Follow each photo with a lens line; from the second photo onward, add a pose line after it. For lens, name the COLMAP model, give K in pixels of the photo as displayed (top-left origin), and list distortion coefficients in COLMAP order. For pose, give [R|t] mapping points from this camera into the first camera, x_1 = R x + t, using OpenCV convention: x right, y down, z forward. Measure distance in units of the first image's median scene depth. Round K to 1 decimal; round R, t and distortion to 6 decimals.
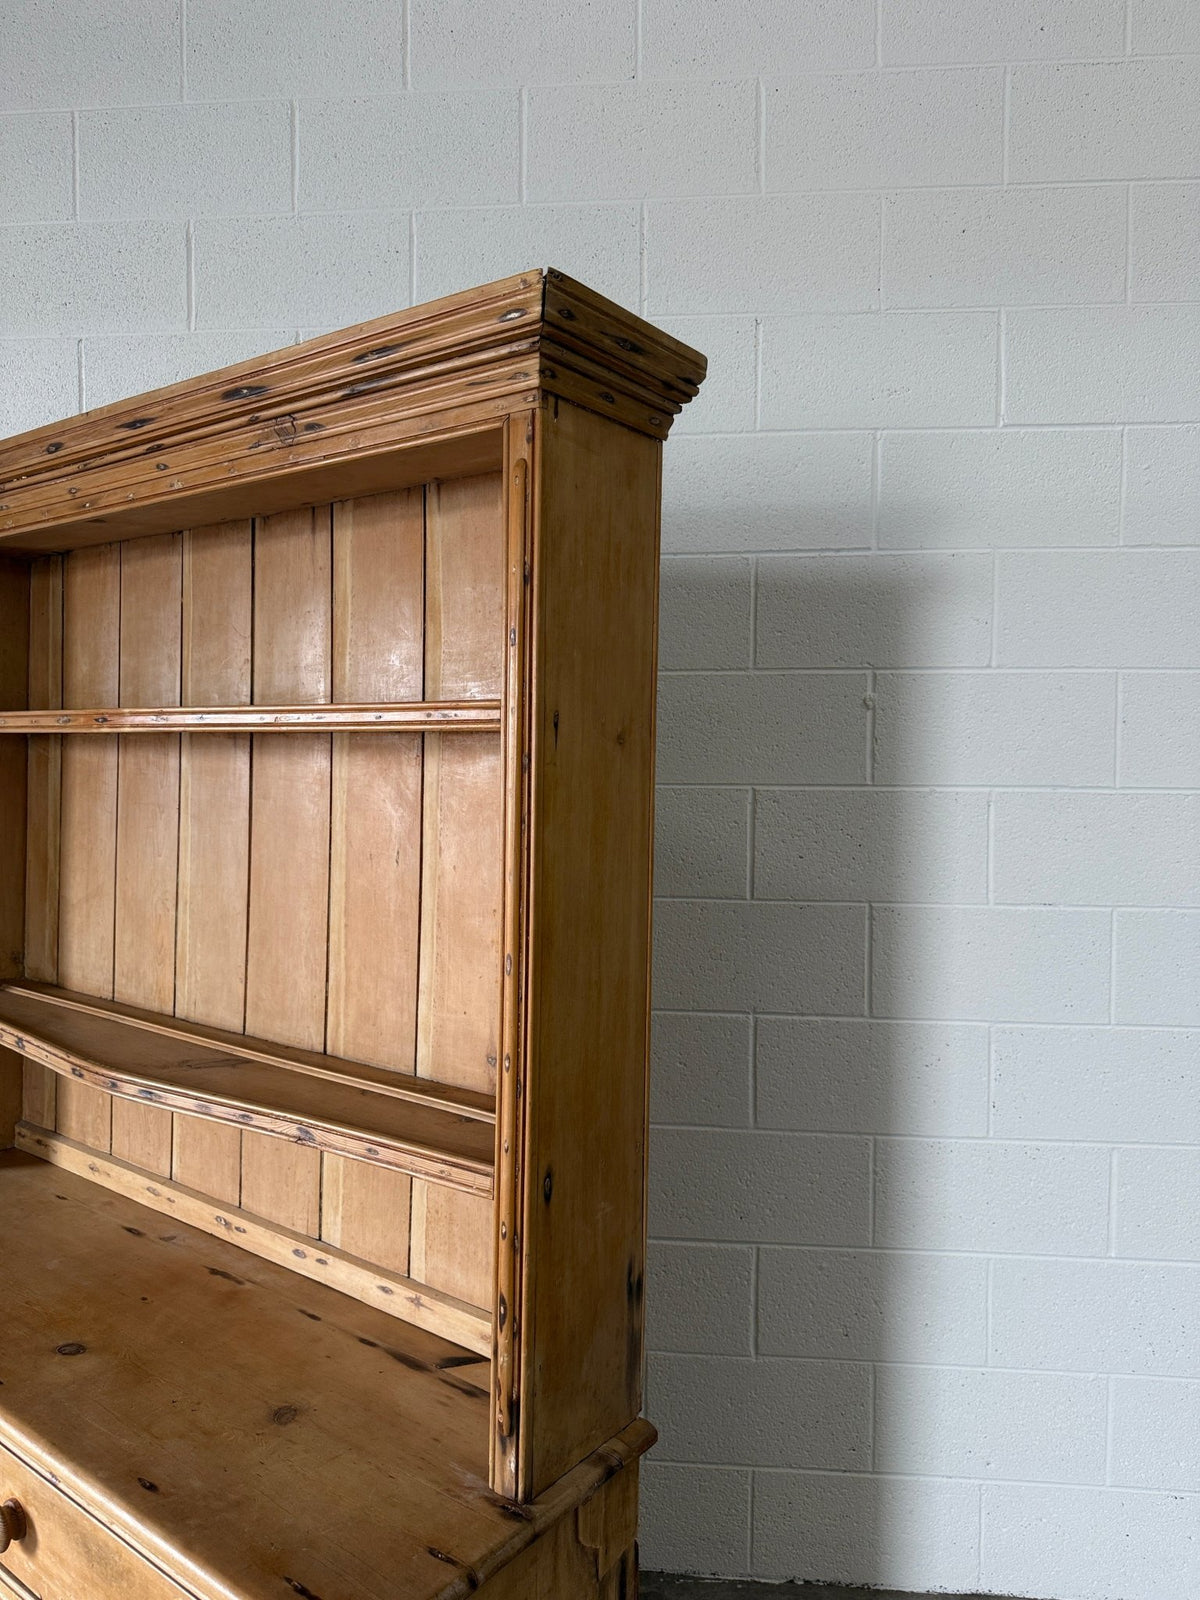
lens RADIAL K [[1131.6, 0, 600.0], [0, 1131.6, 800.0], [0, 0, 1]] dist [0.058379, -0.086504]
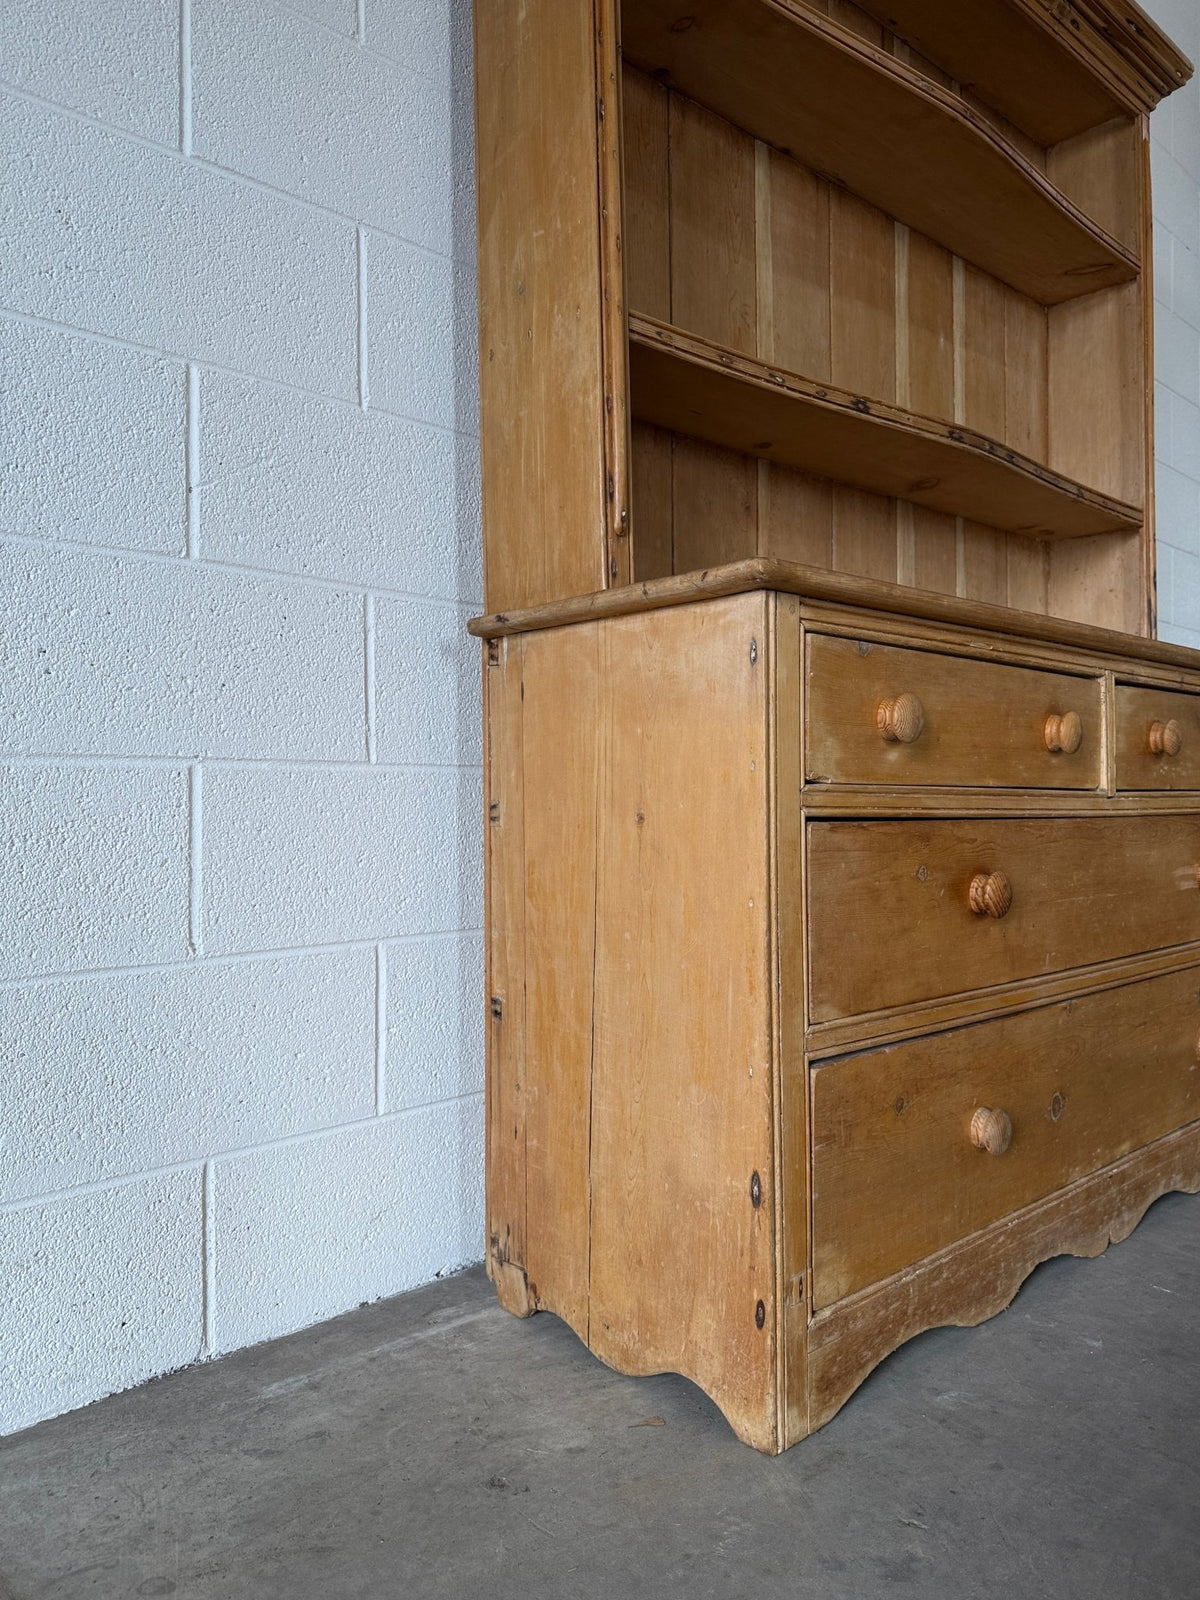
lens RADIAL K [[1136.7, 0, 600.0], [0, 1136.7, 800.0], [0, 0, 1]] dist [0.004060, -0.006854]
pose [[0.184722, -0.018246, 0.982621, -1.547517], [0.041993, 0.999061, 0.010657, 0.547340], [-0.981893, 0.039295, 0.185314, 1.140648]]
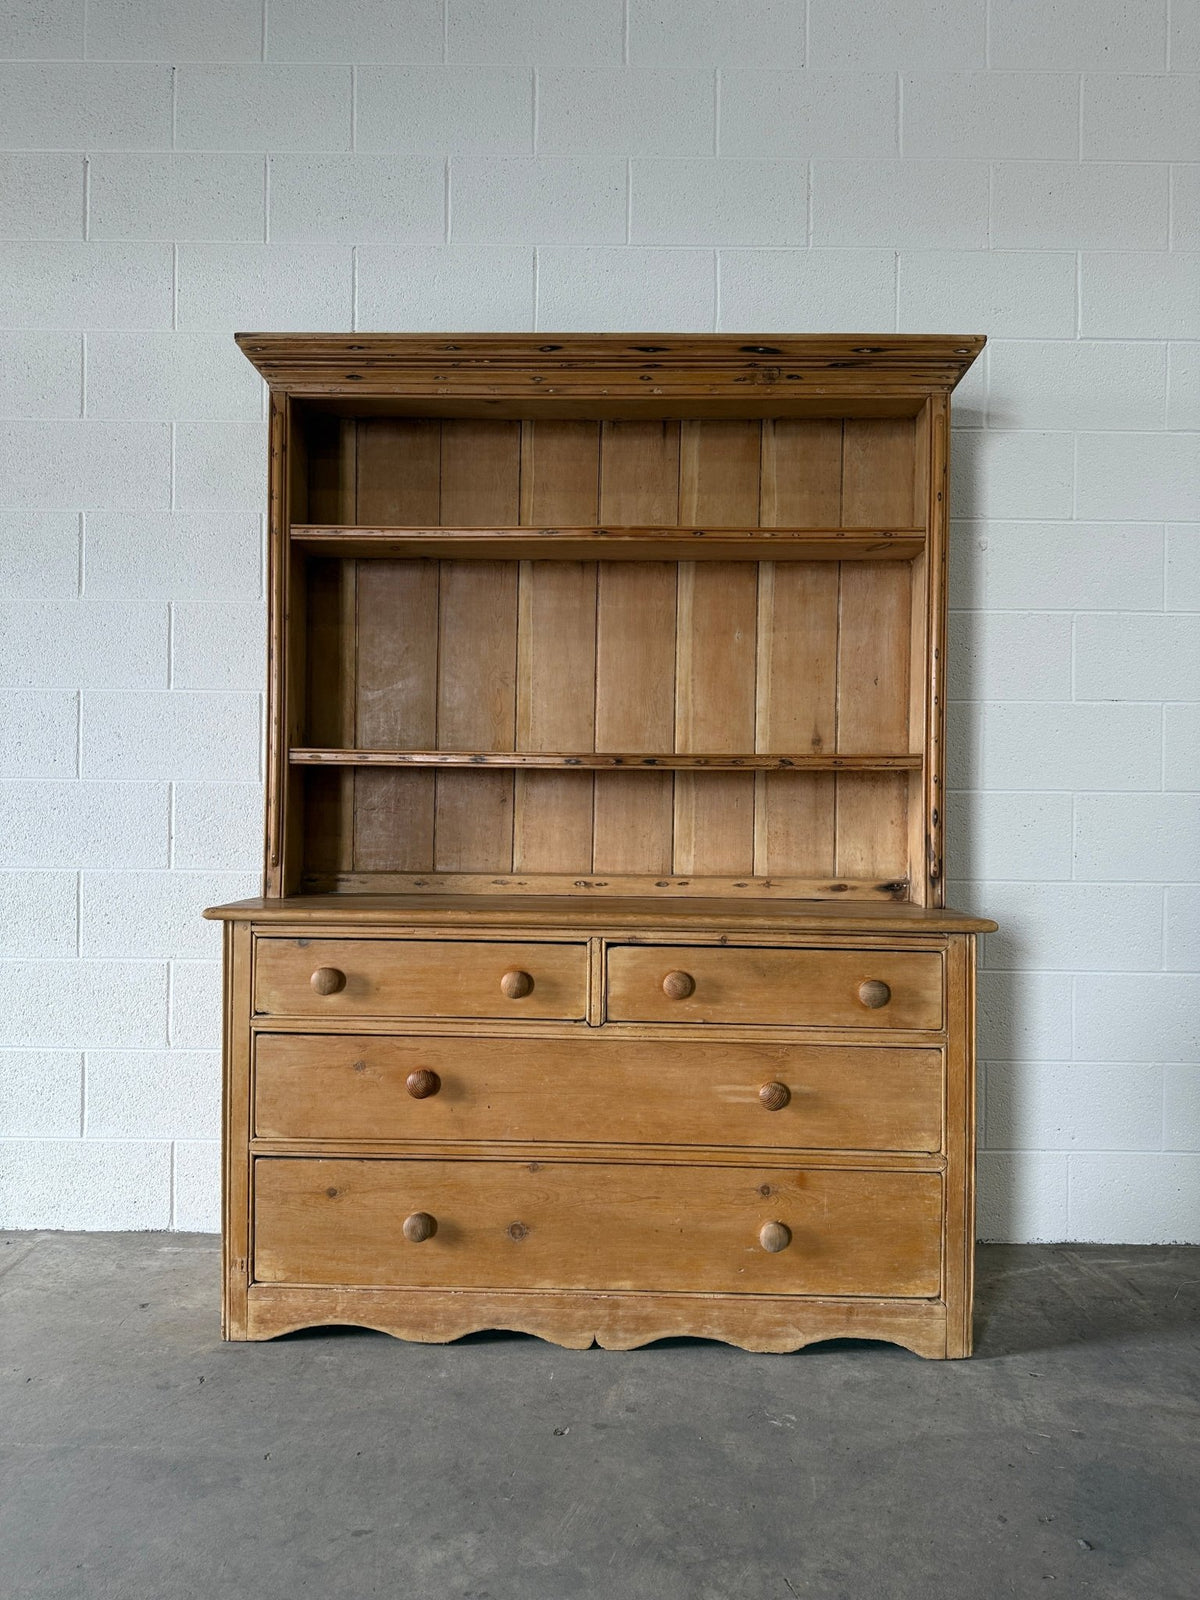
lens RADIAL K [[1110.7, 0, 599.6], [0, 1110.7, 796.8], [0, 0, 1]] dist [0.186643, -0.397196]
pose [[0.813712, -0.002150, 0.581265, -1.303935], [0.020157, 0.999496, -0.024522, 0.324652], [-0.580919, 0.031670, 0.813345, -0.241713]]
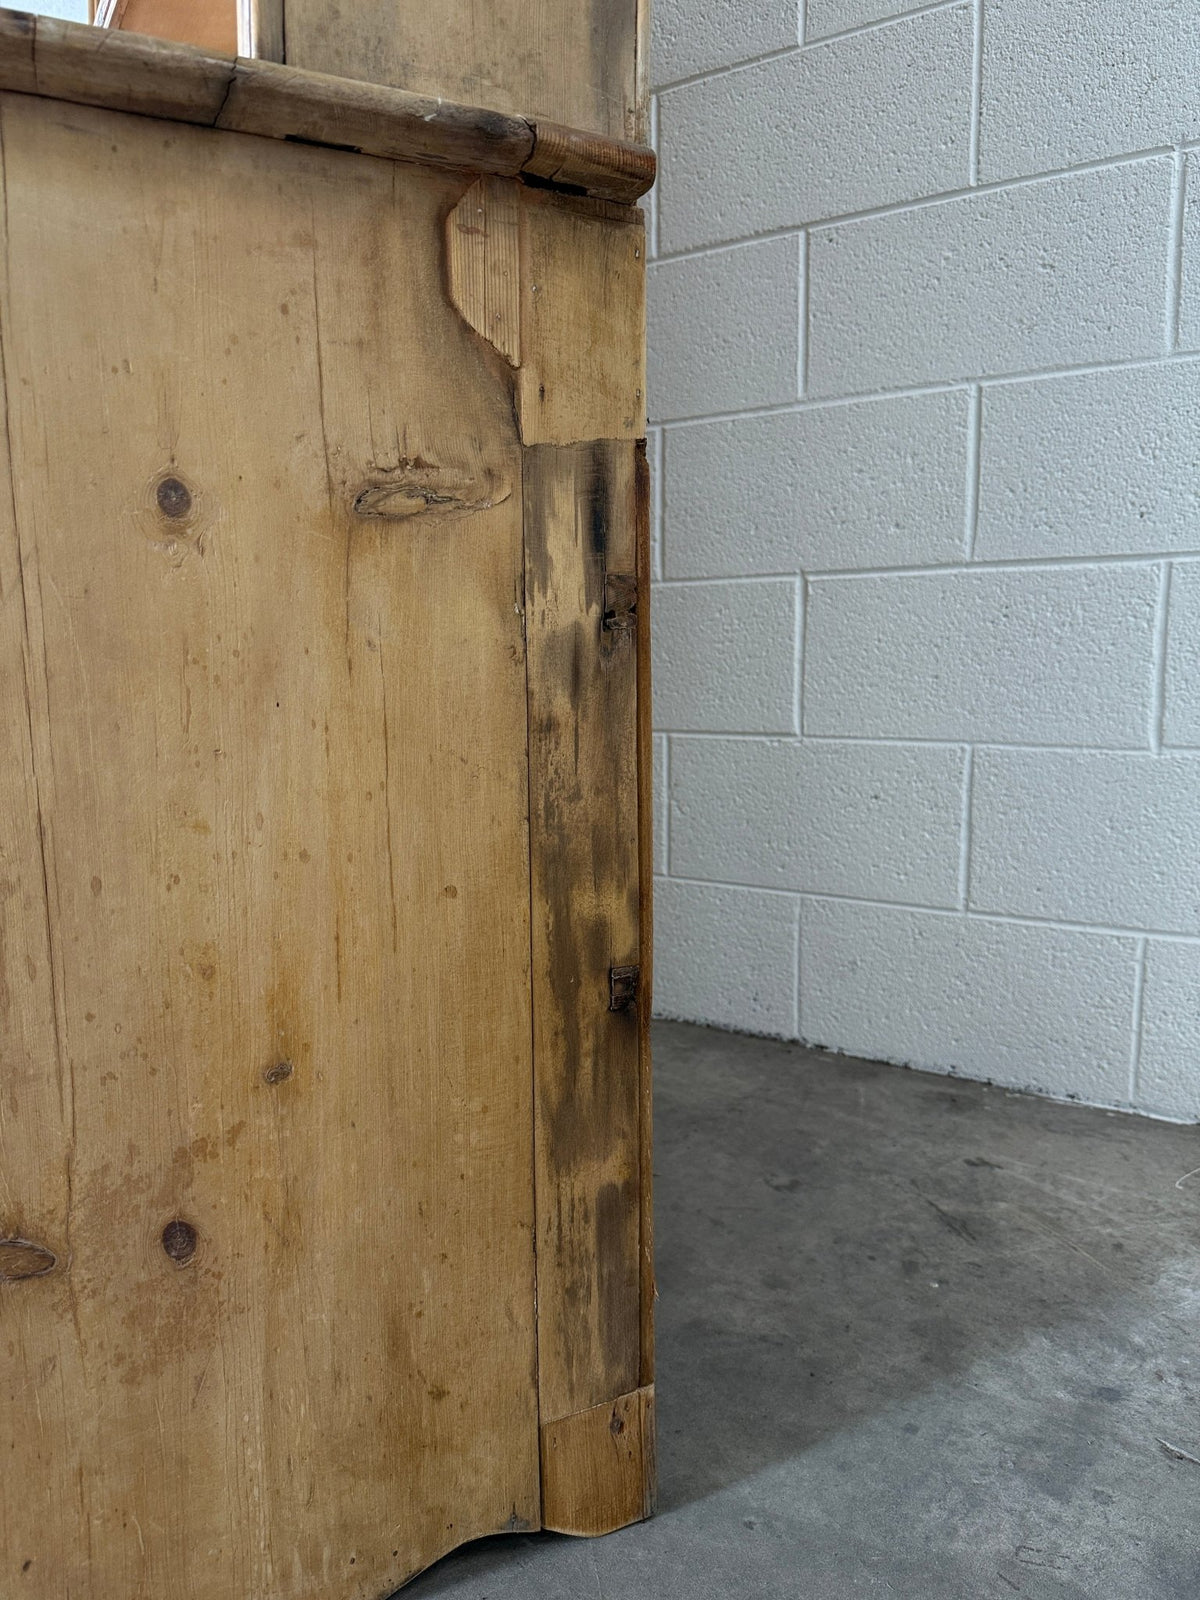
lens RADIAL K [[1147.5, 0, 599.7], [0, 1147.5, 817.8], [0, 0, 1]] dist [0.054619, -0.104643]
pose [[0.888415, 0.050243, -0.456283, 0.212806], [-0.001334, 0.994270, 0.106886, 0.631657], [0.459039, -0.094351, 0.883392, 0.444580]]
